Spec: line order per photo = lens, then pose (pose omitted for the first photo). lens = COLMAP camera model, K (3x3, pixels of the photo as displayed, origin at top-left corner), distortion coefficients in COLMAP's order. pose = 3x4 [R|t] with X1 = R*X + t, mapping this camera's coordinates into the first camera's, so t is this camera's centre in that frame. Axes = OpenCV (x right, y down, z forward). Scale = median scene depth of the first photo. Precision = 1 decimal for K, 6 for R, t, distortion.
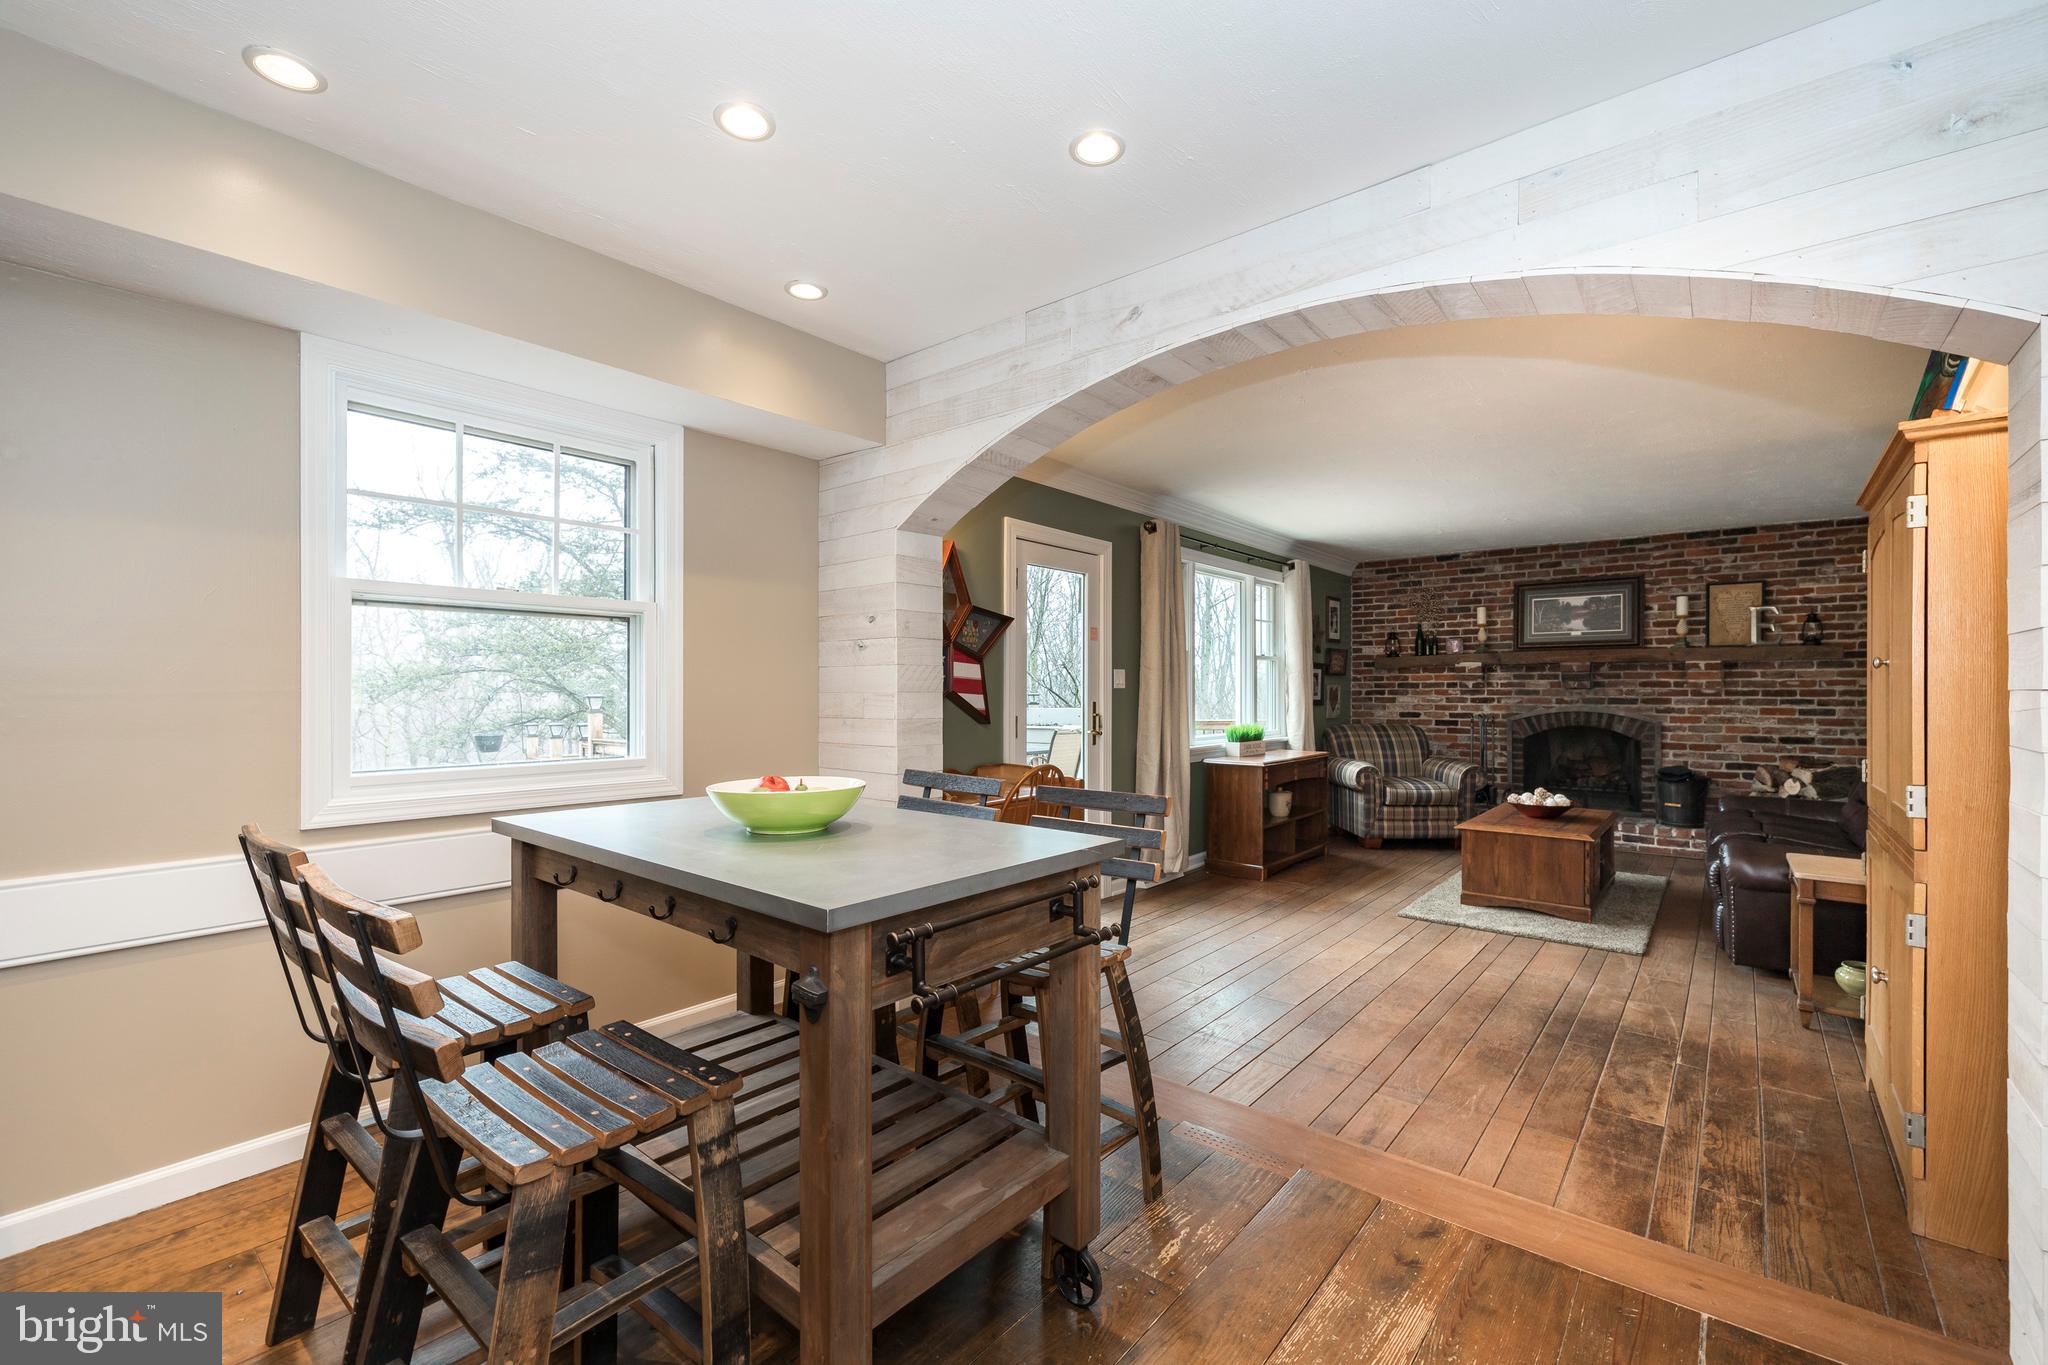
lens RADIAL K [[859.1, 0, 1025.7], [0, 859.1, 688.3], [0, 0, 1]] dist [-0.000325, 0.000585]
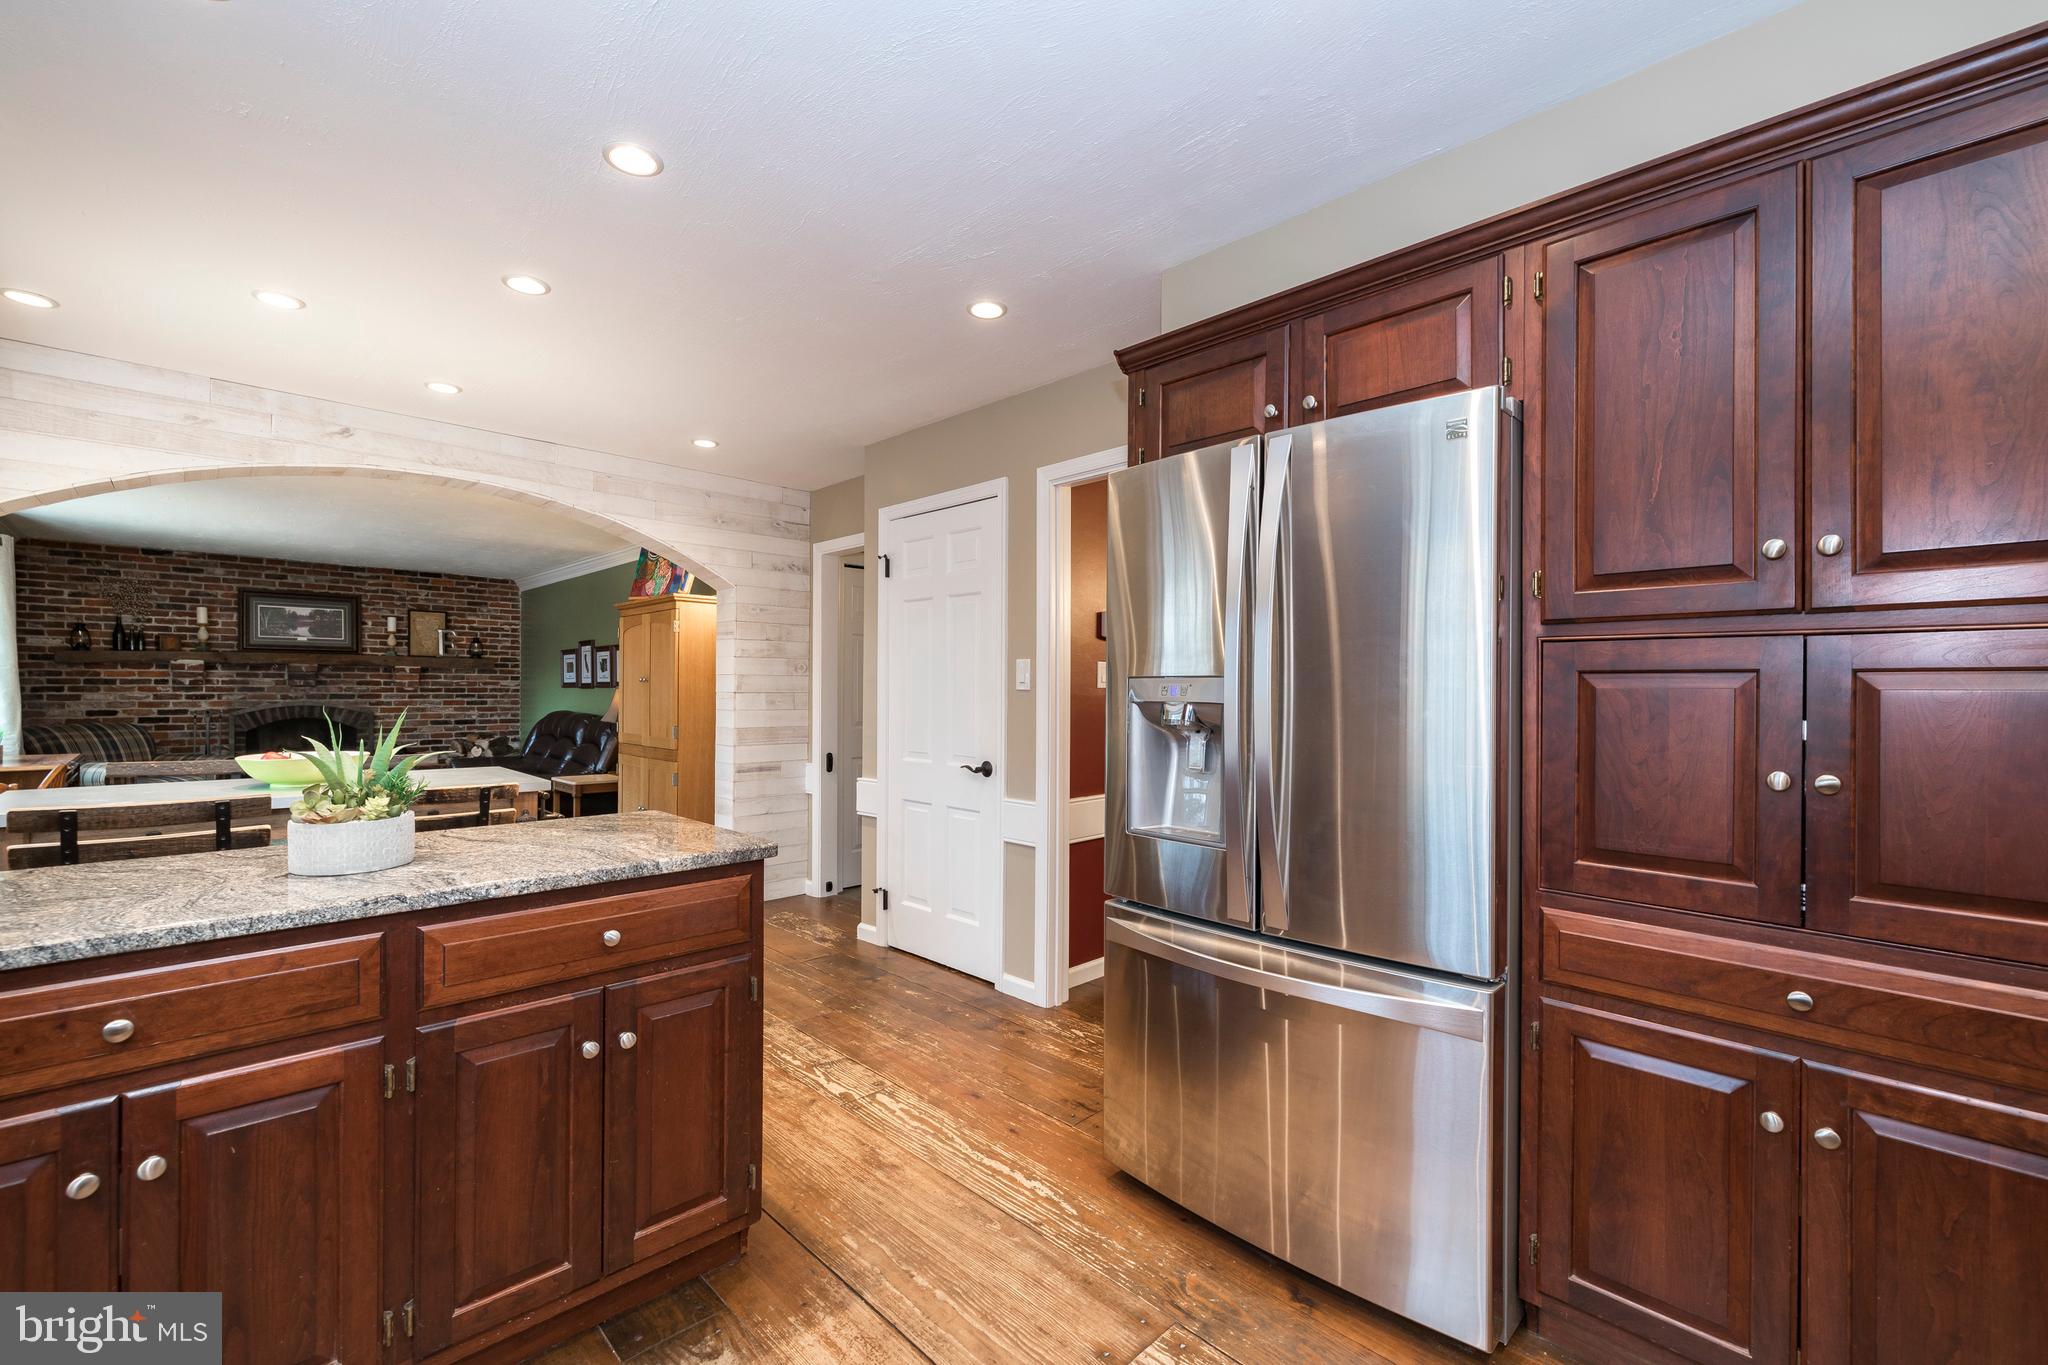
lens RADIAL K [[859.1, 0, 1032.1], [0, 859.1, 688.4], [0, 0, 1]] dist [-0.000325, 0.000585]
pose [[0.099227, 0.001706, 0.995063, -0.461424], [-0.008224, 0.999966, -0.000894, -0.003973], [-0.995031, -0.008095, 0.099237, -0.116510]]
